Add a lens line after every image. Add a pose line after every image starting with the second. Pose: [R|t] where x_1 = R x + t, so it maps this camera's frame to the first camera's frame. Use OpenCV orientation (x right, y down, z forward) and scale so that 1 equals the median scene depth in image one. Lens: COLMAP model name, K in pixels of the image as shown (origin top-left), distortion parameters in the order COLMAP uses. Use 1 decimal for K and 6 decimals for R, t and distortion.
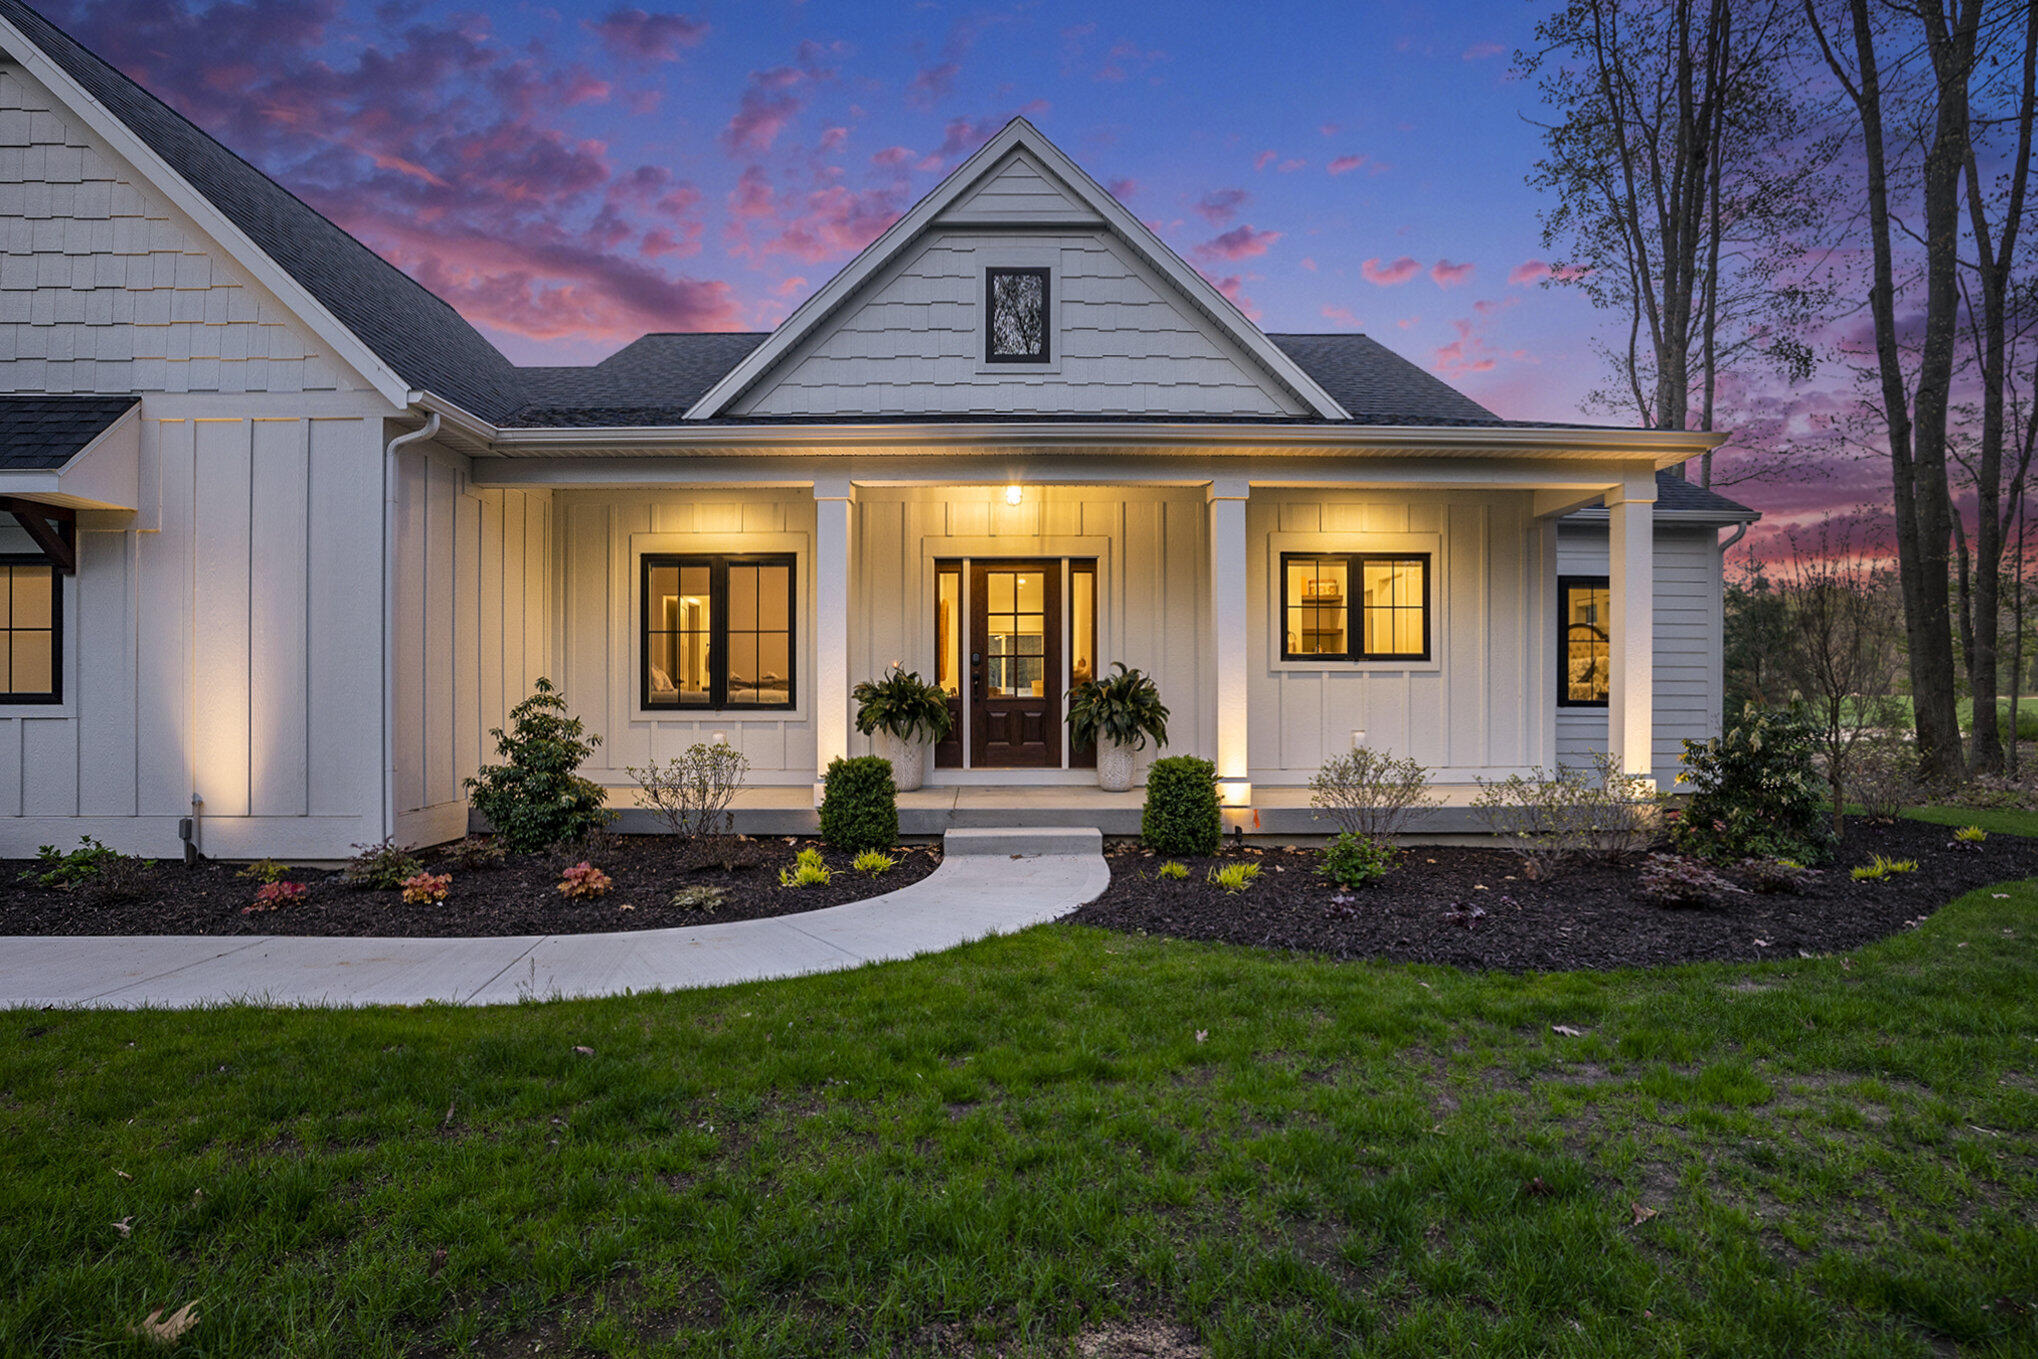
lens RADIAL K [[860.2, 0, 1016.8], [0, 860.2, 697.7], [0, 0, 1]] dist [-0.017584, 0.000320]
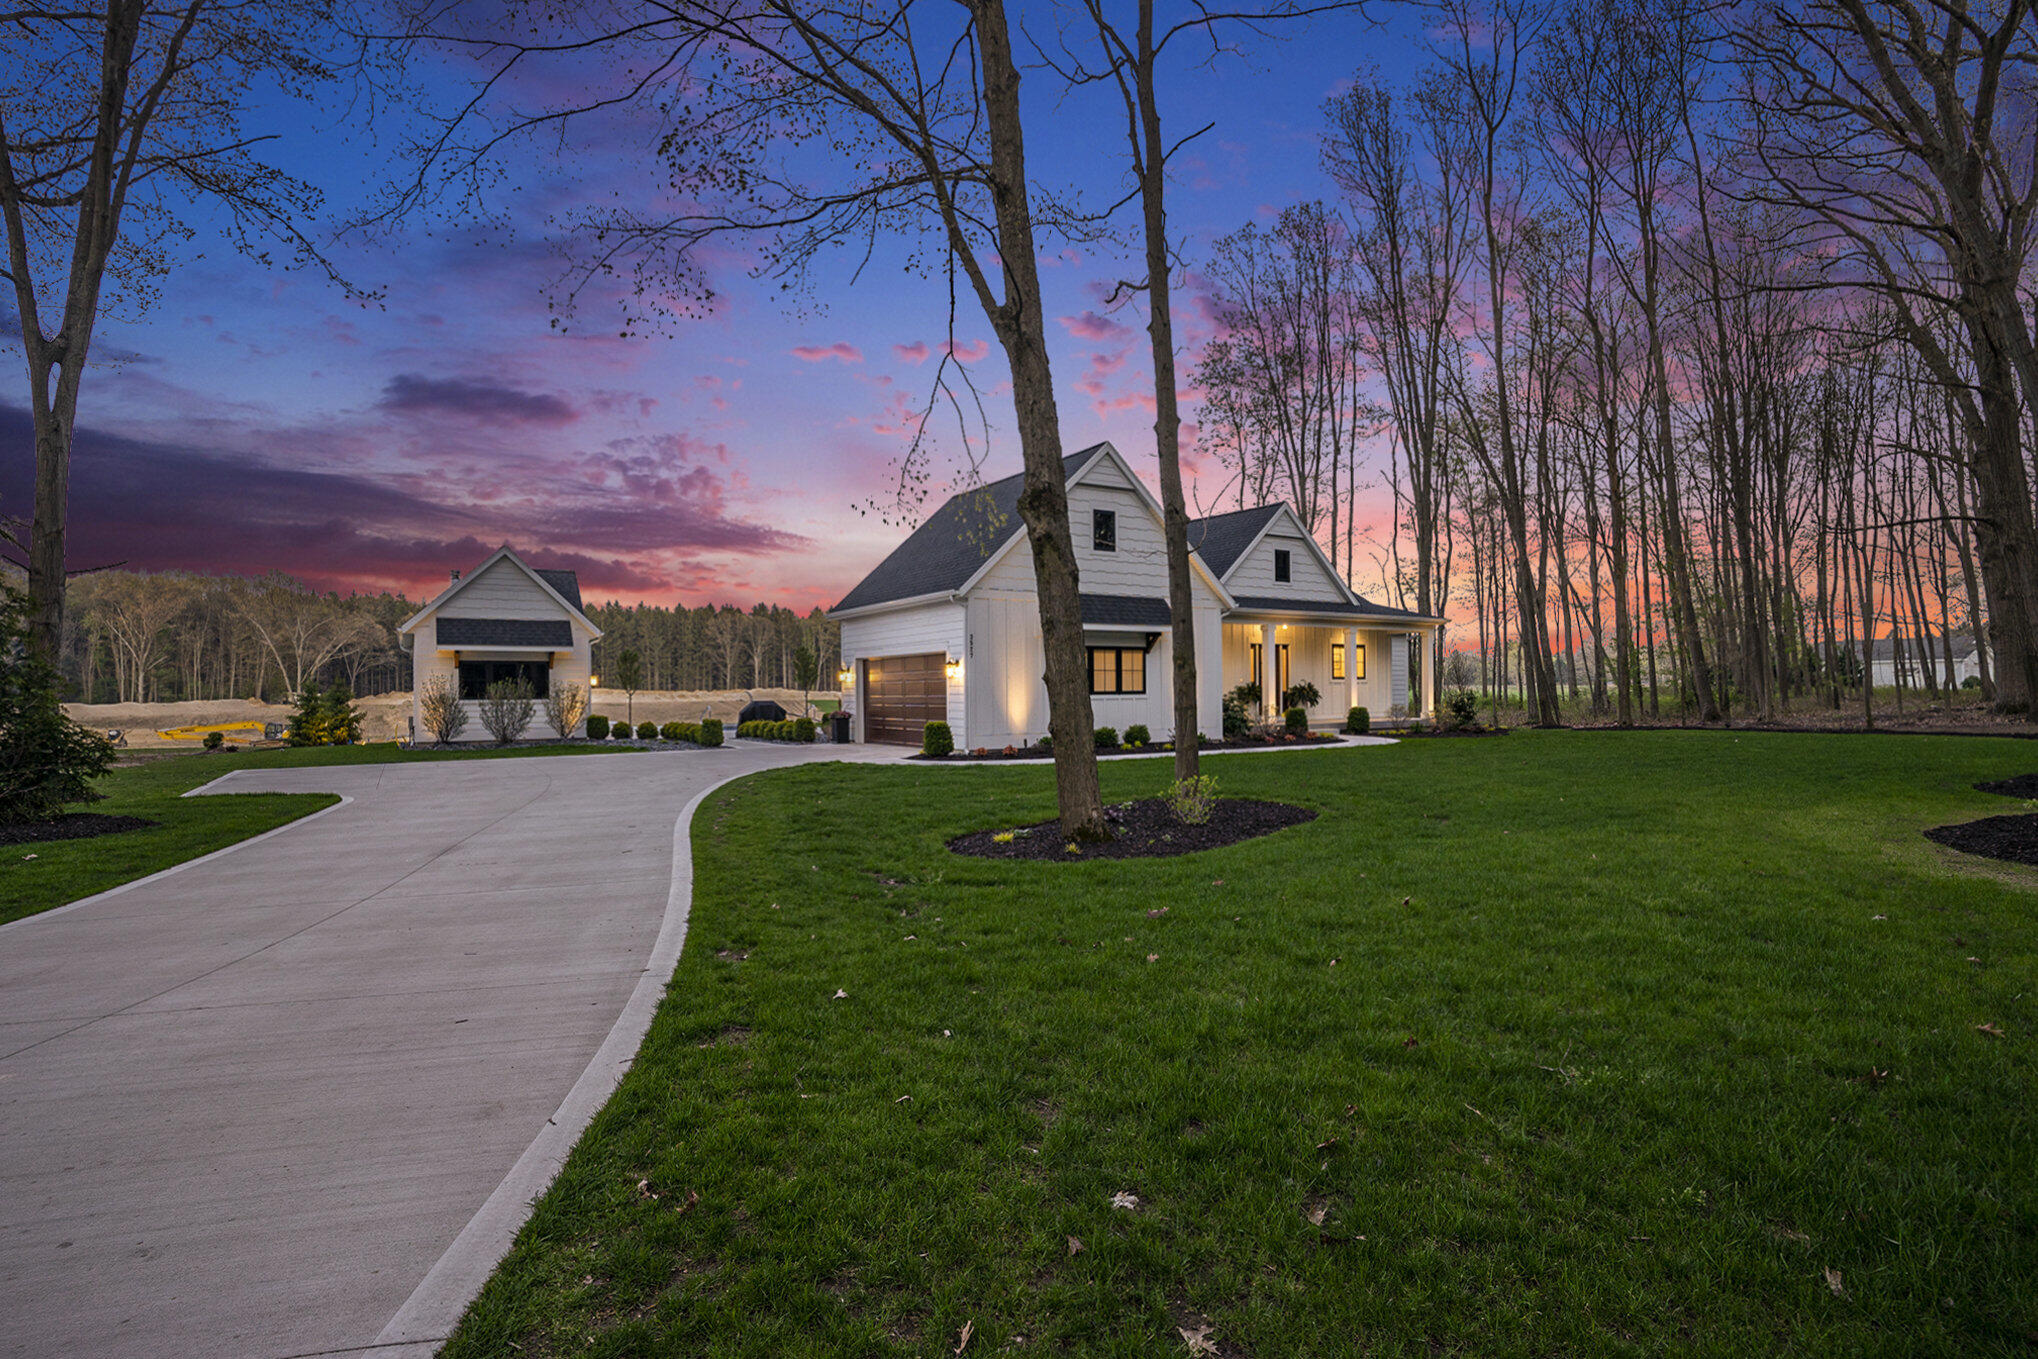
lens RADIAL K [[933.4, 0, 1019.0], [0, 933.4, 679.5], [0, 0, 1]] dist [-0.022199, -0.000079]
pose [[0.840672, 0.001531, 0.541543, -2.524602], [0.008911, 0.999822, -0.016659, 0.005148], [-0.541472, 0.018830, 0.840508, -1.251223]]
